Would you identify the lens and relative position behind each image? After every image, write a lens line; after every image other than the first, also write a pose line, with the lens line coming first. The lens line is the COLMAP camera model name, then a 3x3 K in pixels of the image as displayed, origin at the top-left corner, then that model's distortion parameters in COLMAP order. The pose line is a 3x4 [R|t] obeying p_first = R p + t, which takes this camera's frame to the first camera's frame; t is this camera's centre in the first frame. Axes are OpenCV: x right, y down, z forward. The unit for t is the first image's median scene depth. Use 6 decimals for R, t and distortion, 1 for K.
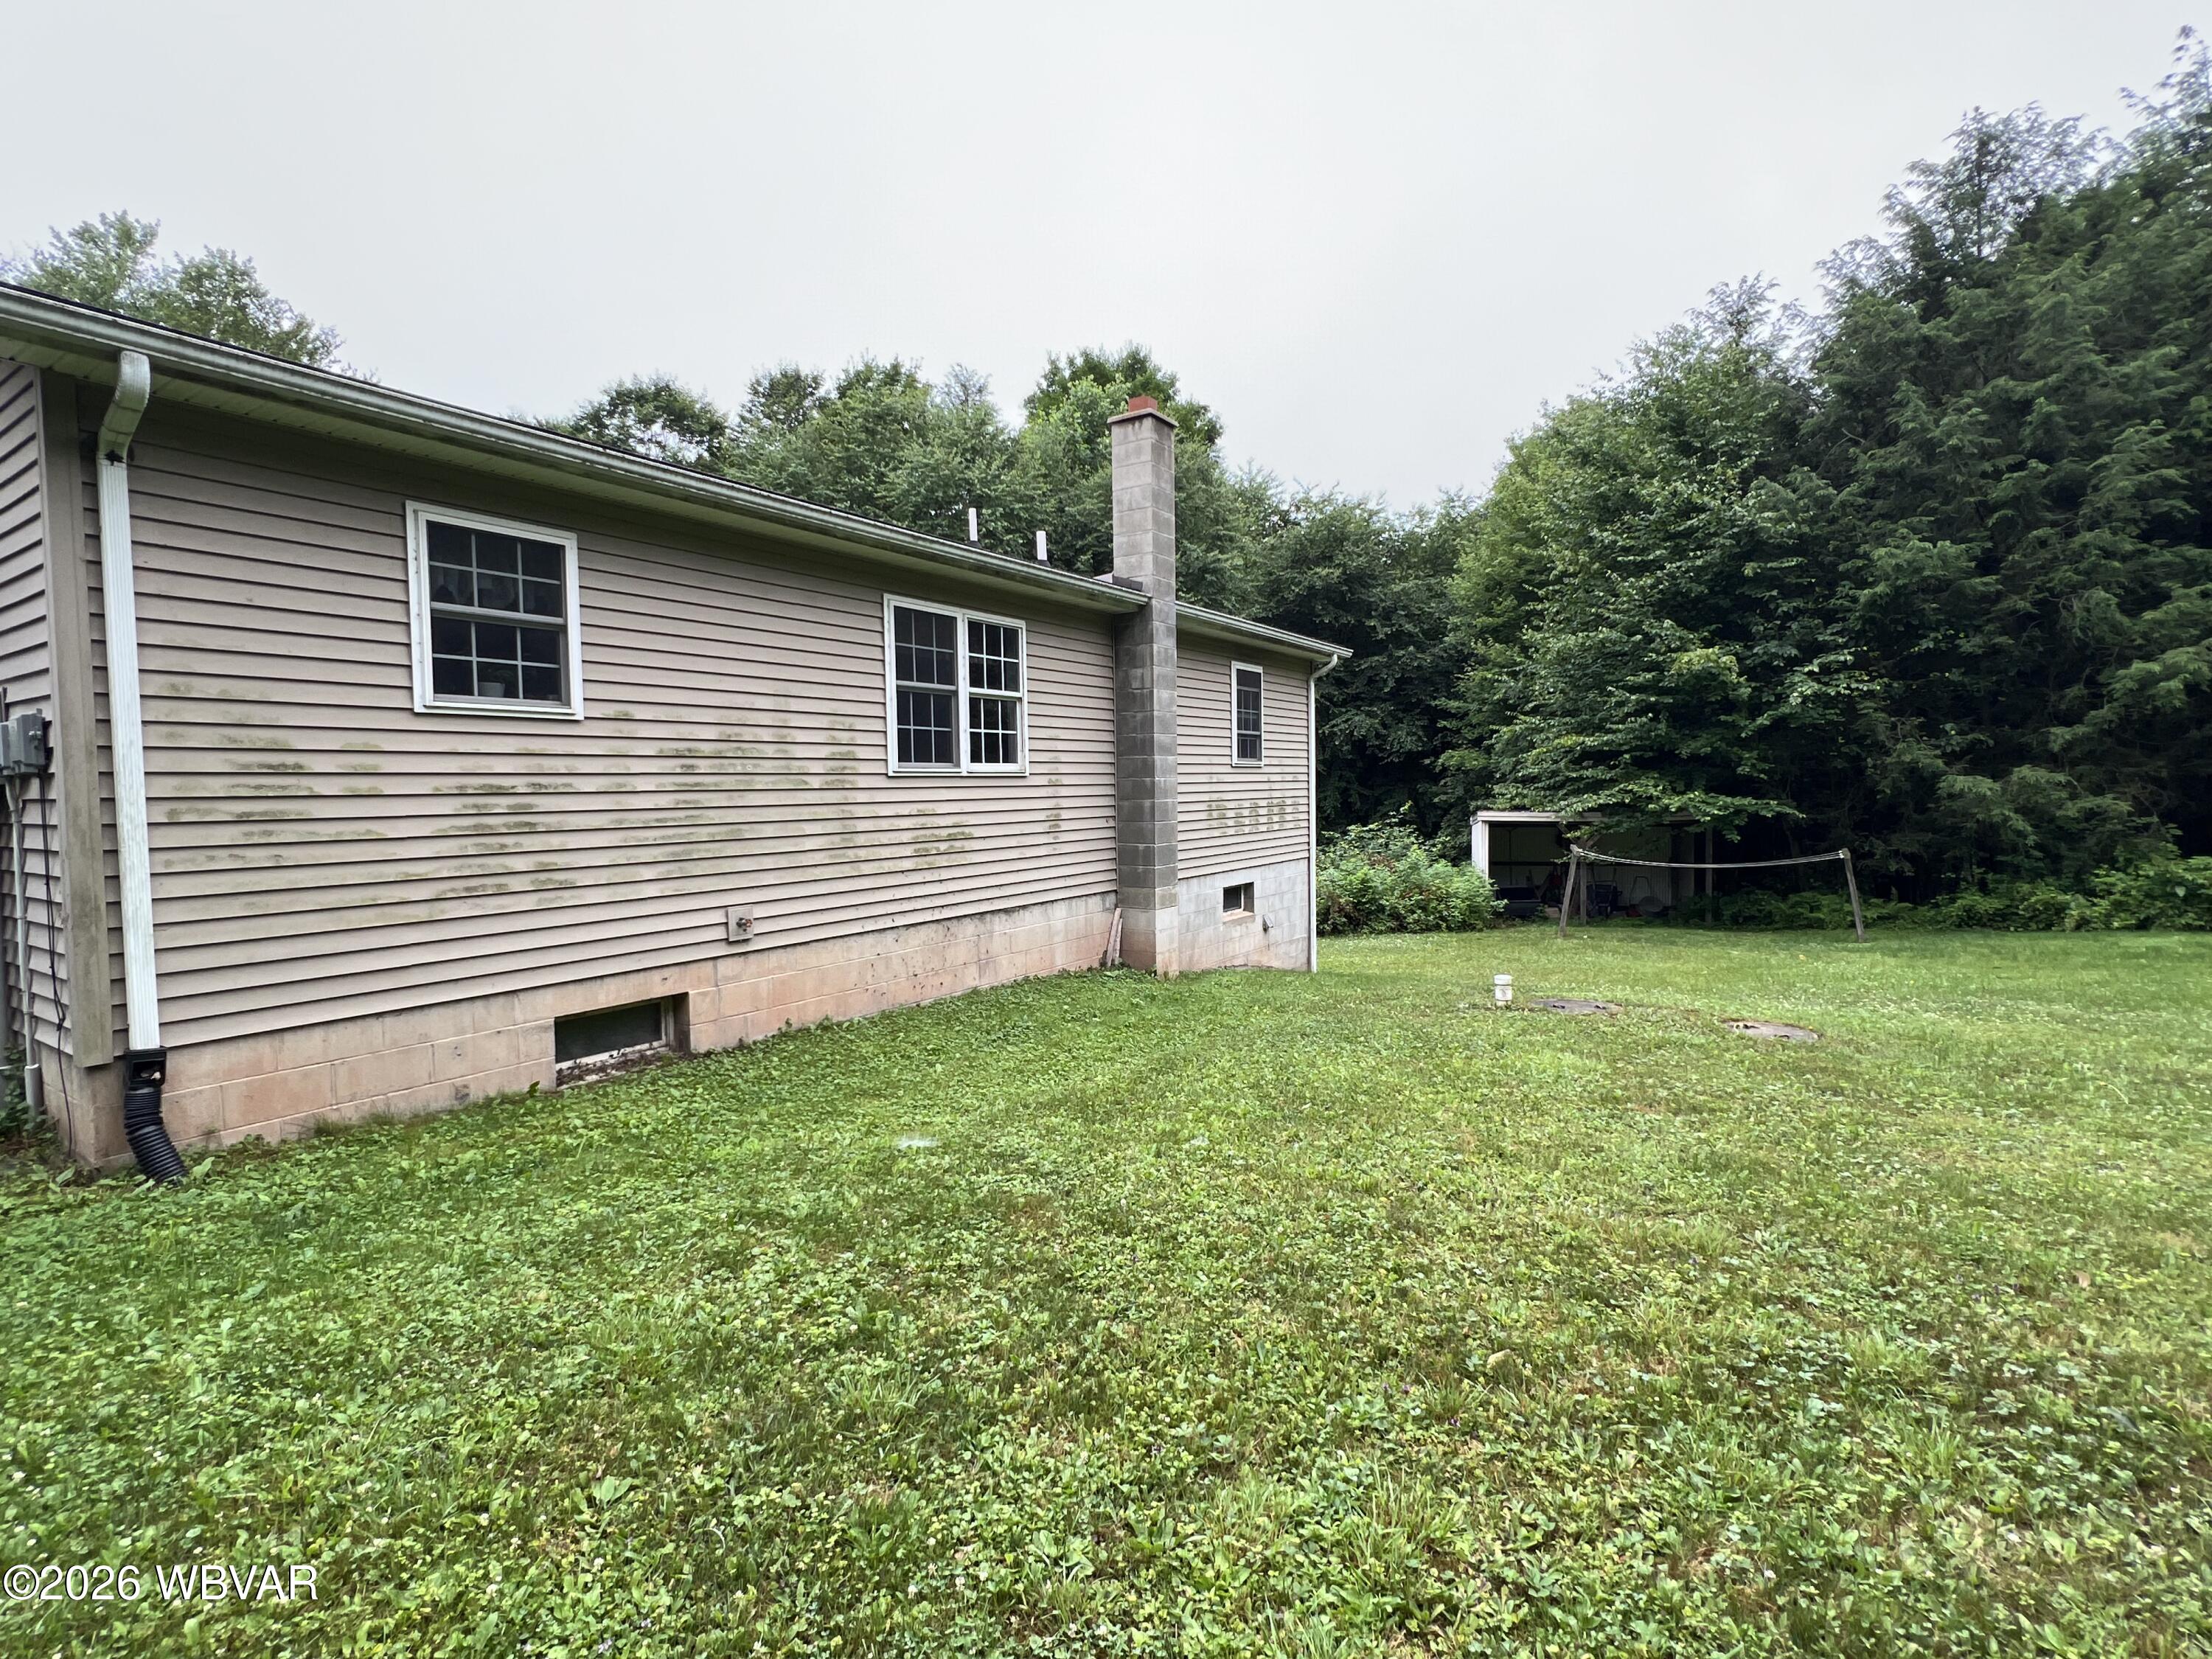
lens RADIAL K [[1076.5, 0, 1102.7], [0, 1076.5, 819.5], [0, 0, 1]] dist [0.006093, 0.000418]
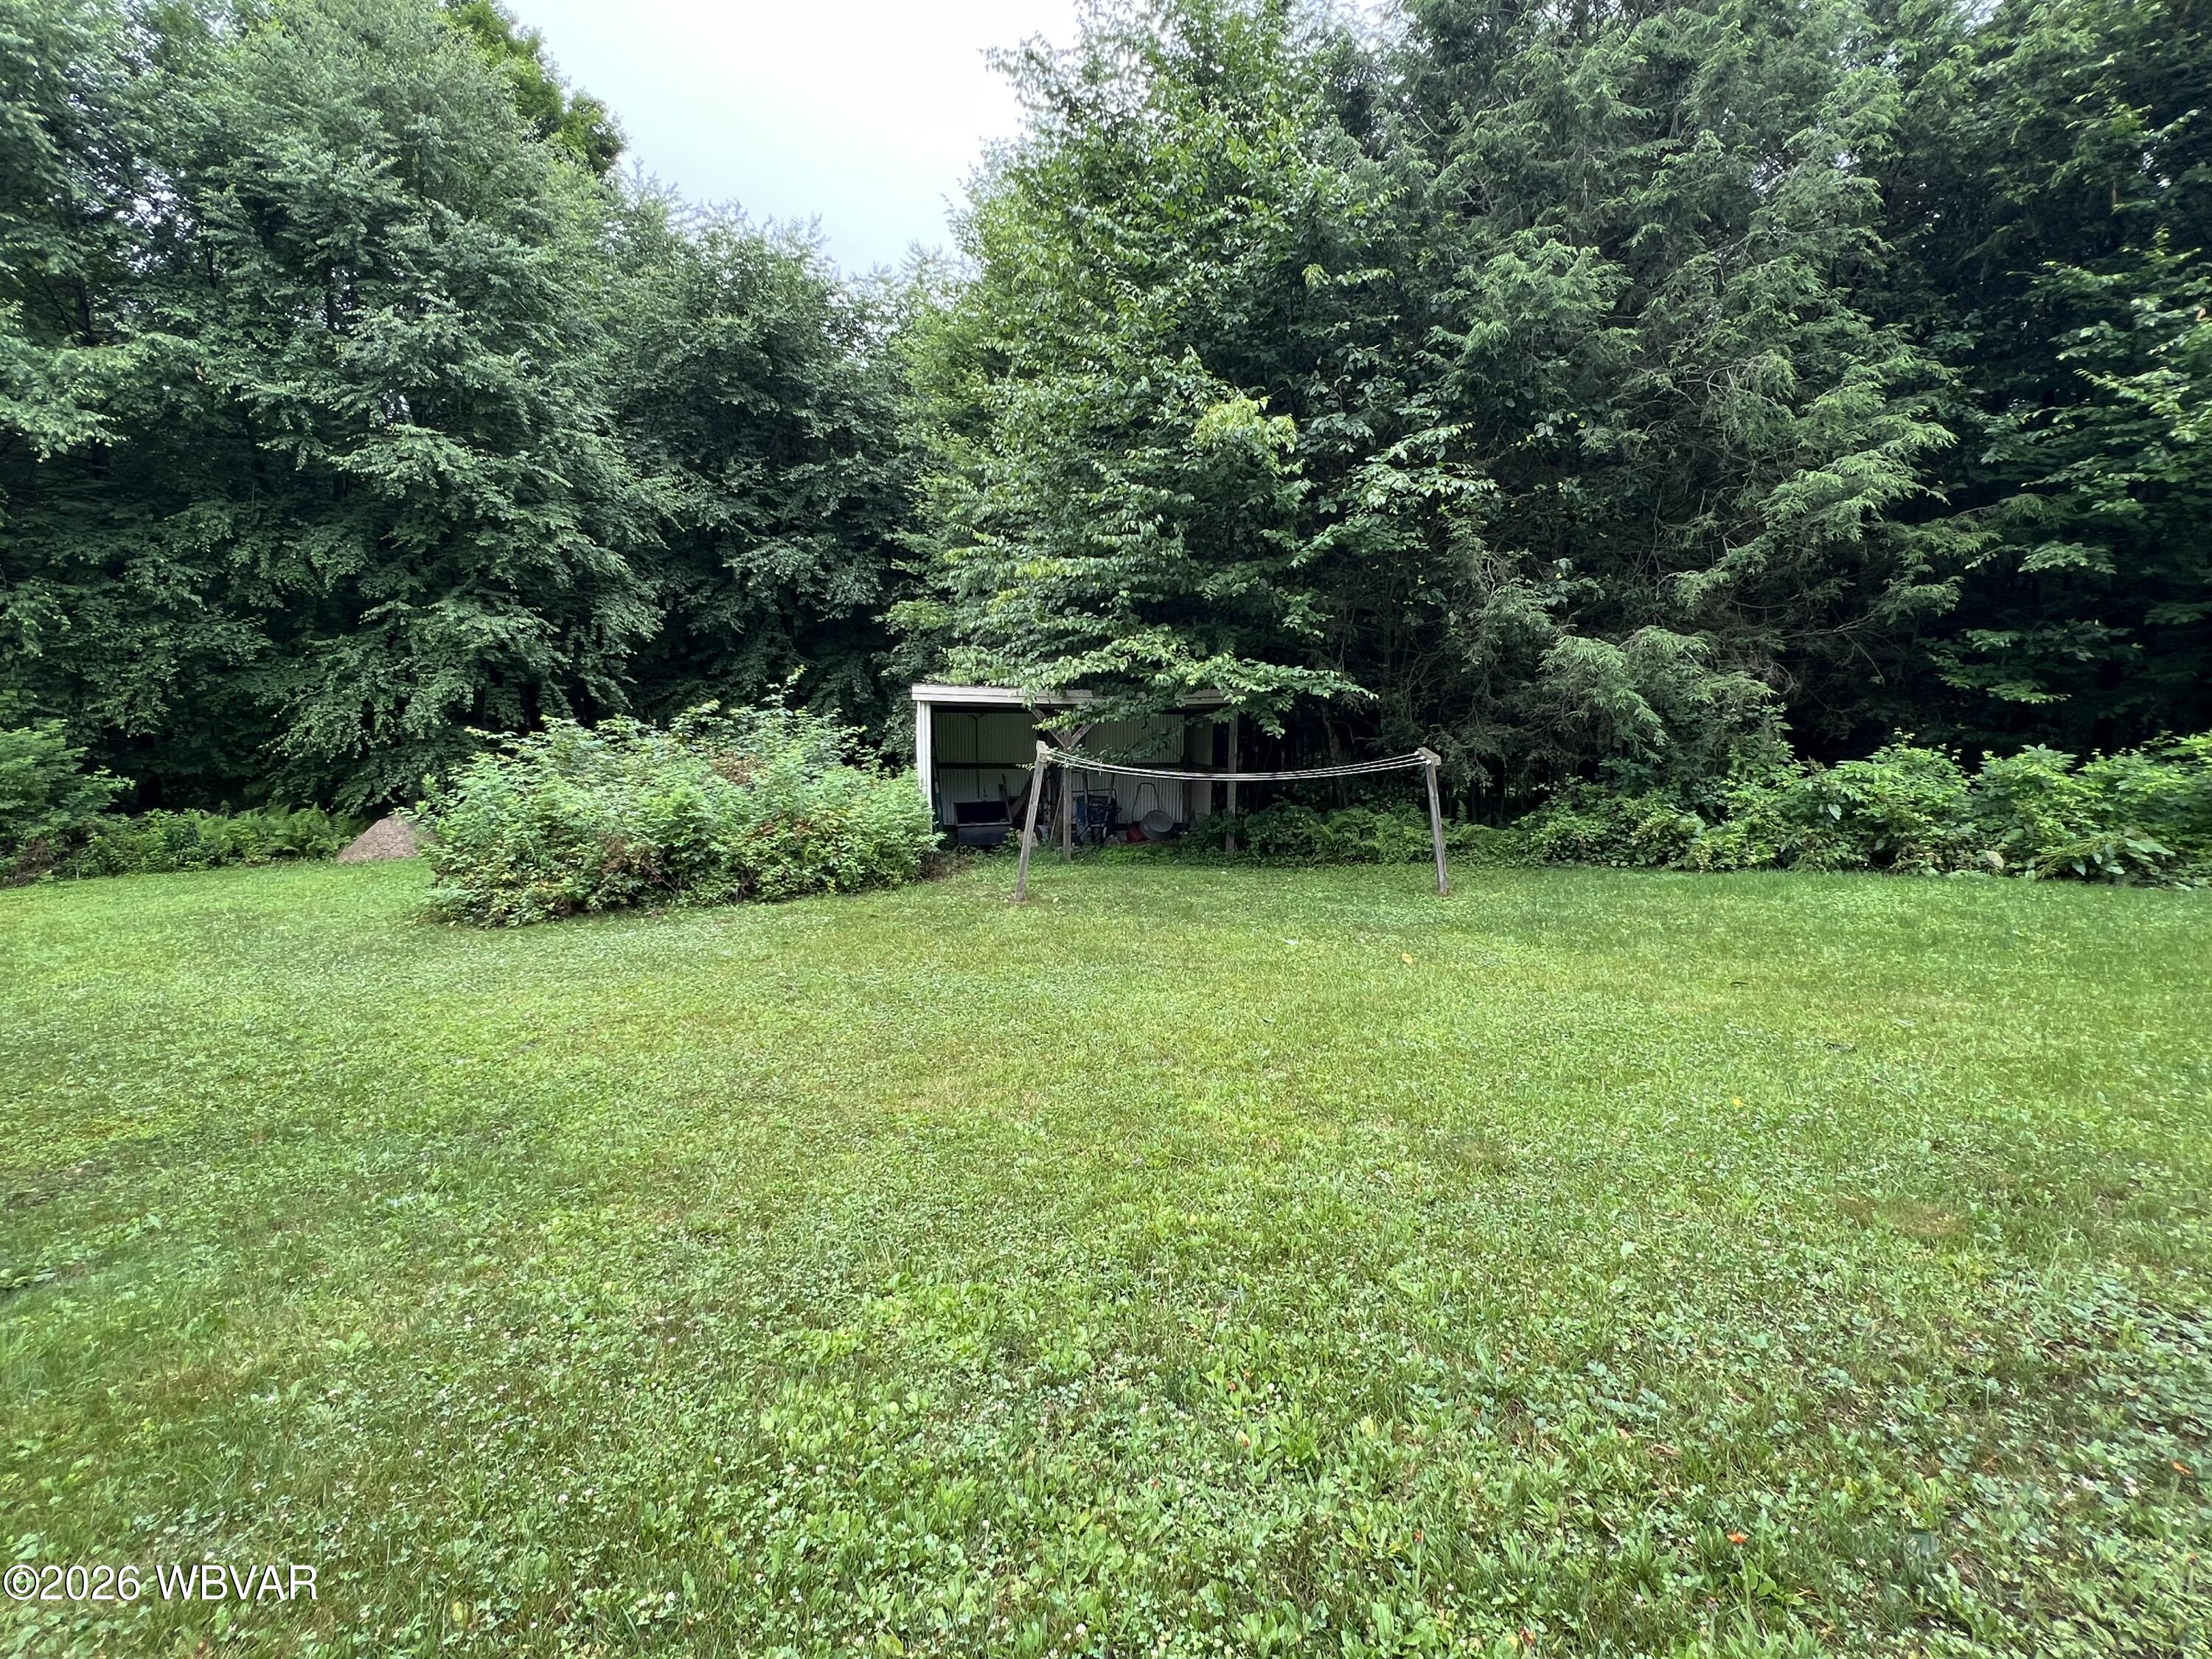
lens RADIAL K [[1076.5, 0, 1102.7], [0, 1076.5, 819.5], [0, 0, 1]] dist [0.006093, 0.000418]
pose [[0.913716, -0.029197, 0.405303, 0.237222], [-0.013011, 0.994802, 0.100997, 0.006233], [-0.406145, -0.097556, 0.908586, 0.464979]]
